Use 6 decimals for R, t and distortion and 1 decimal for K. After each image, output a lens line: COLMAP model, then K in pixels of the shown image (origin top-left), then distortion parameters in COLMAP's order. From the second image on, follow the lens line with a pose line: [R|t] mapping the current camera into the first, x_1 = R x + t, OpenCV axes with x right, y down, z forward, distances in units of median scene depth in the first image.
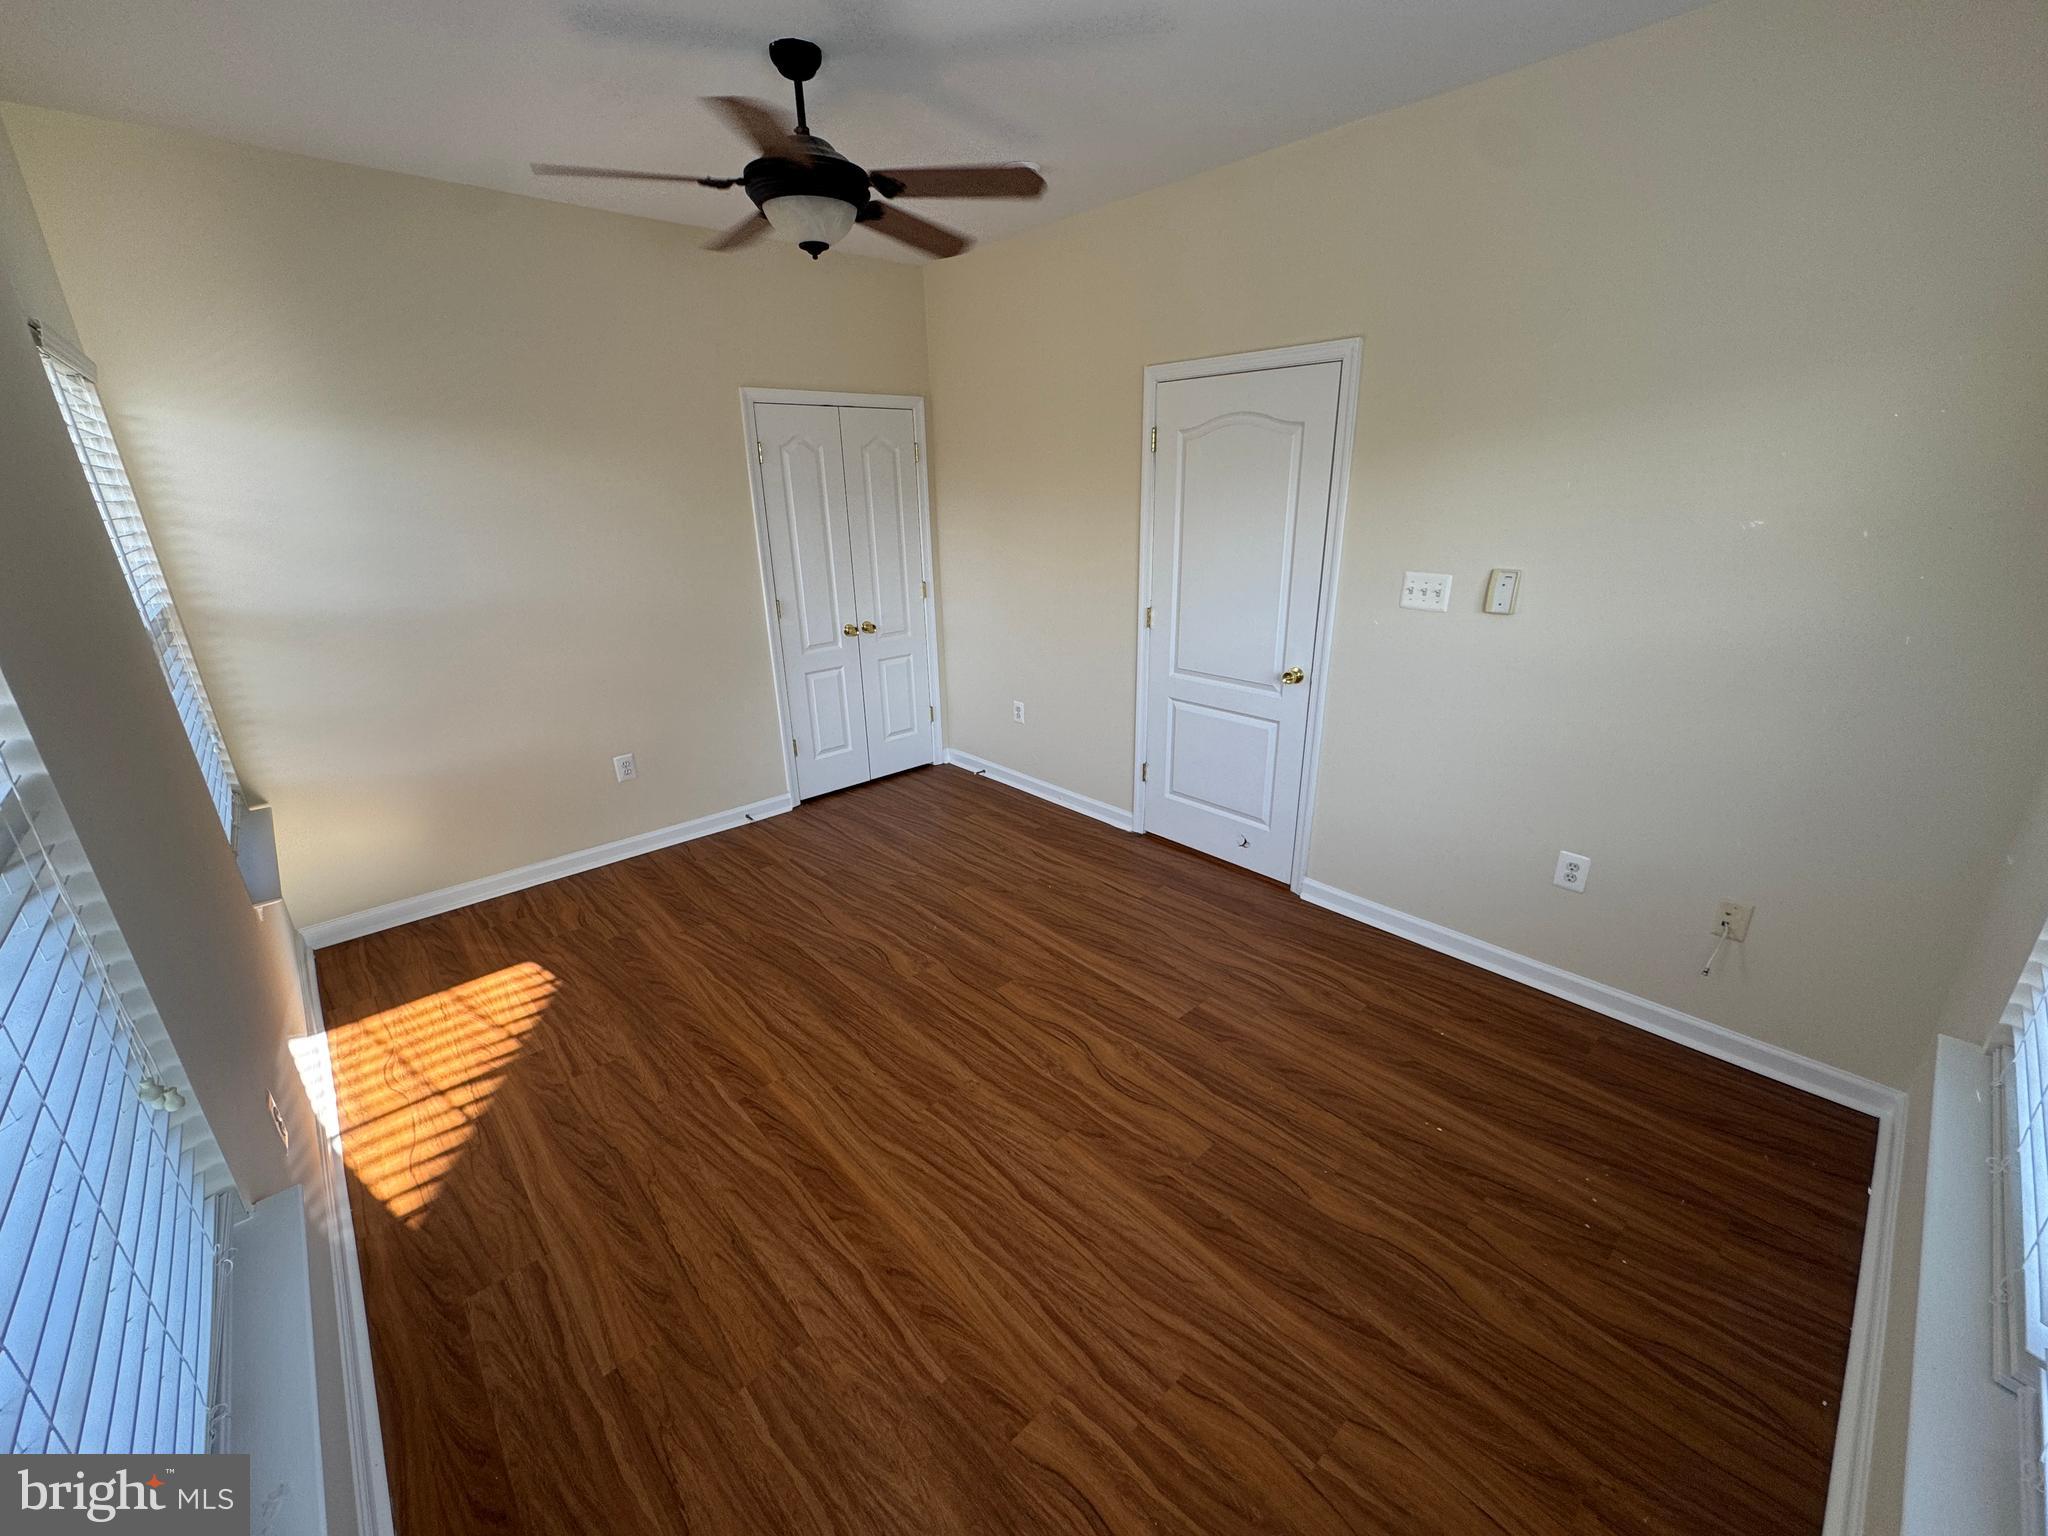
lens RADIAL K [[816.5, 0, 1010.7], [0, 816.5, 775.0], [0, 0, 1]] dist [-0.001506, -0.001400]
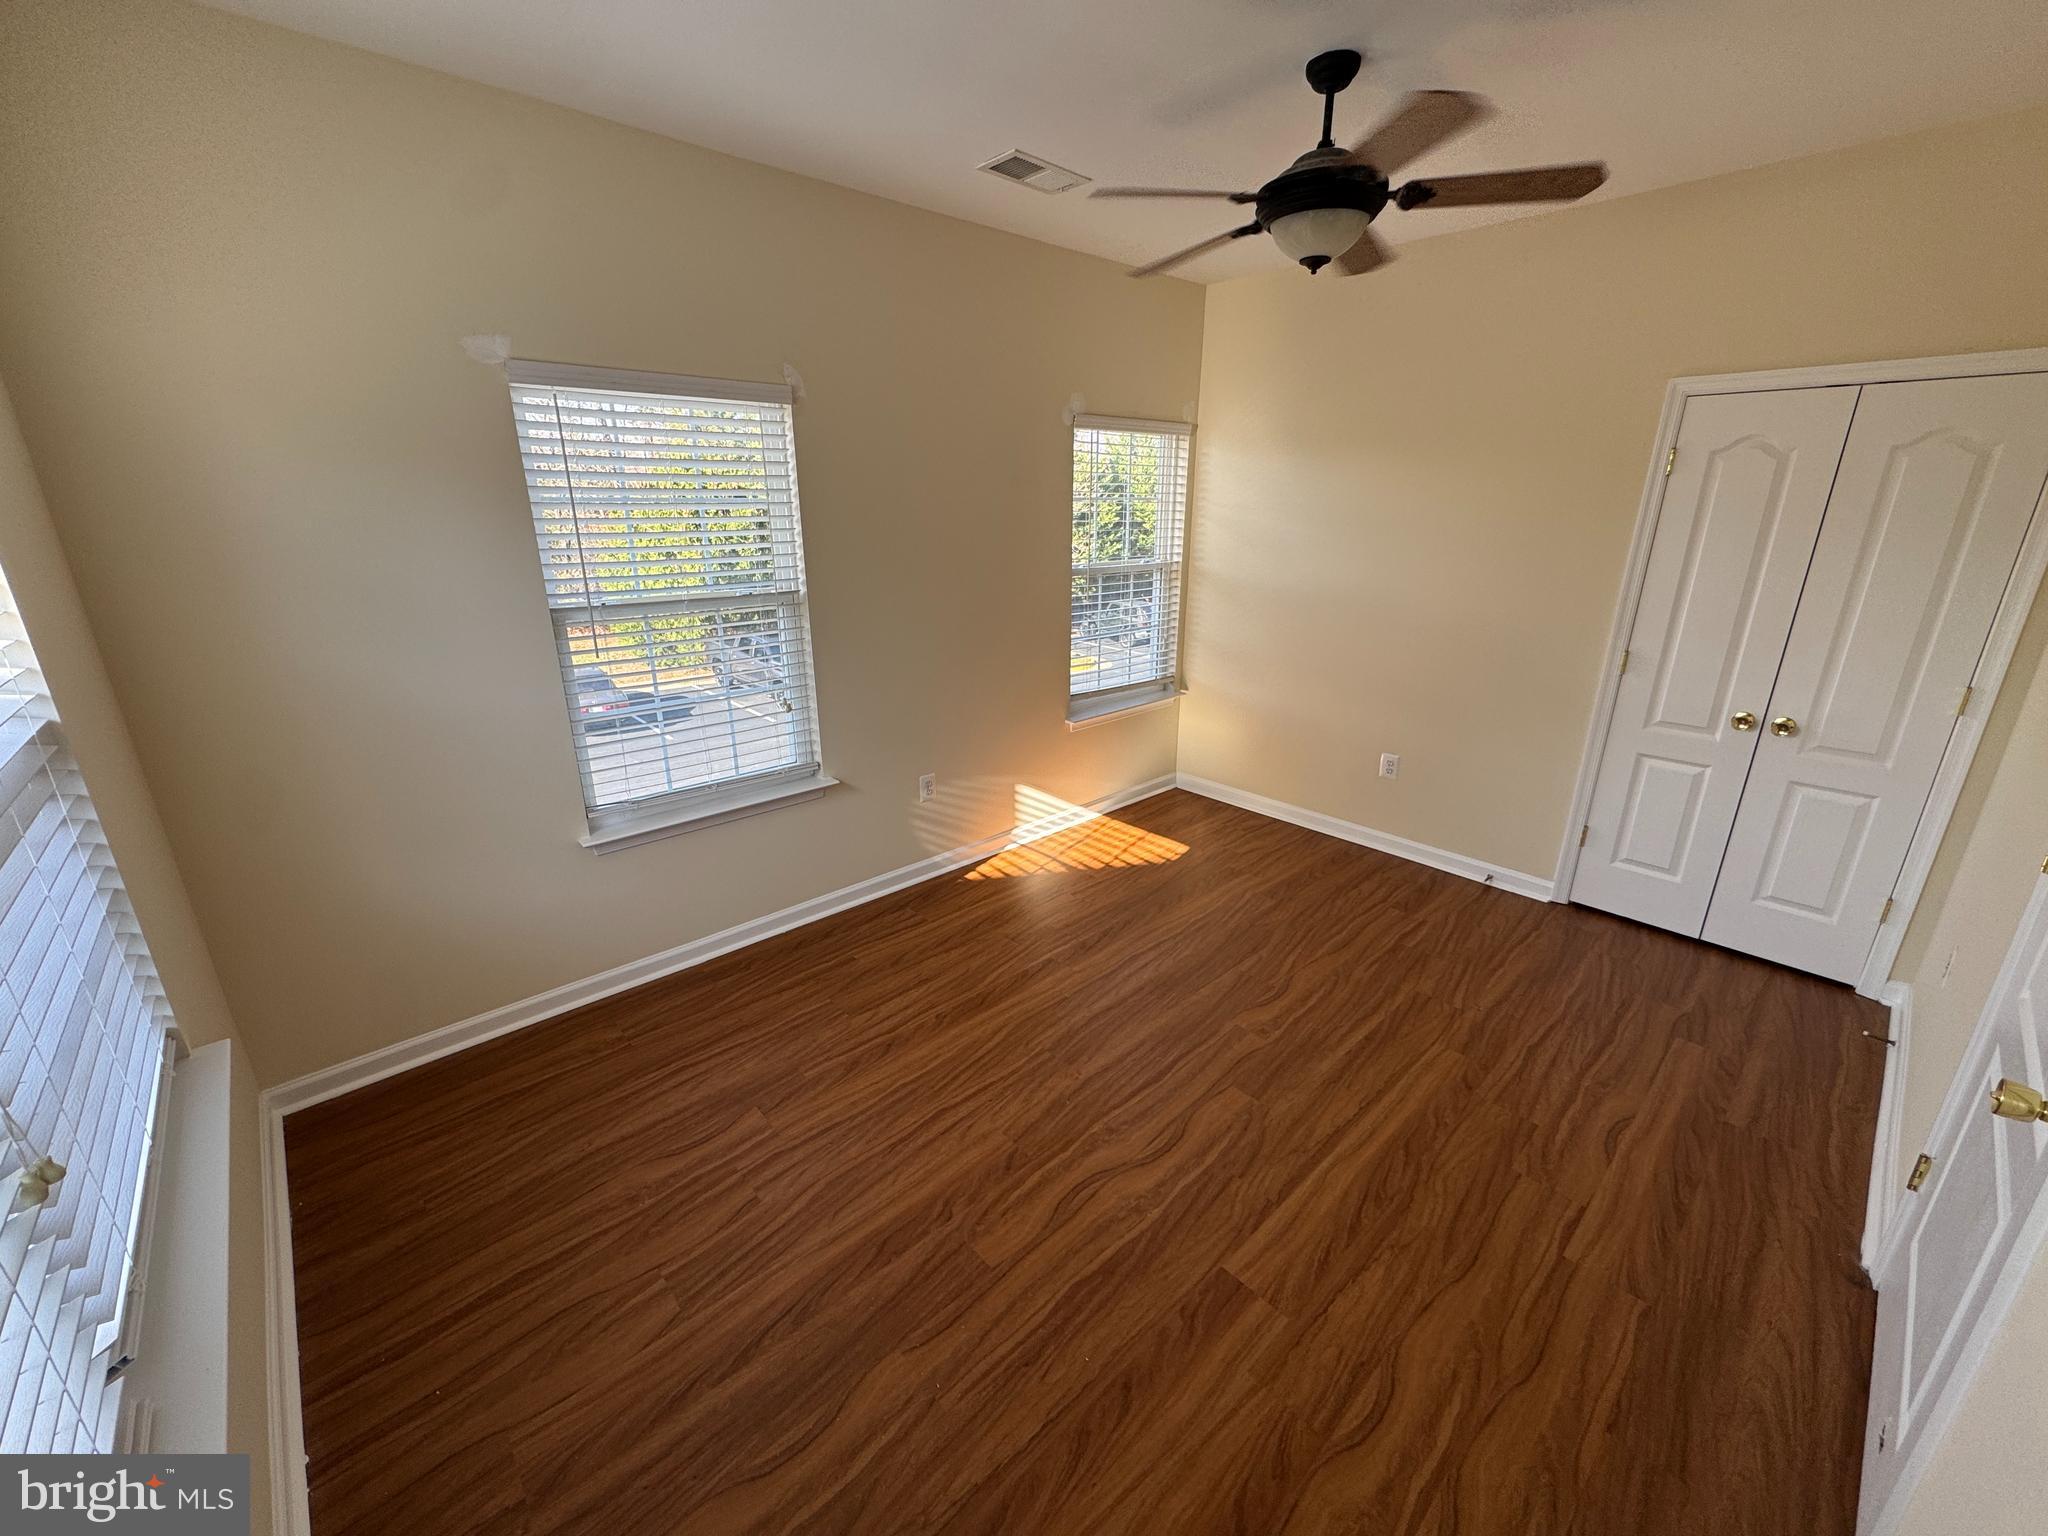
lens RADIAL K [[816.5, 0, 1031.1], [0, 816.5, 768.0], [0, 0, 1]] dist [-0.001506, -0.001400]
pose [[0.013763, 0.332712, -0.942928, 0.794166], [-0.343015, 0.887364, 0.308100, -0.266640], [0.939229, 0.319198, 0.126338, 0.679752]]
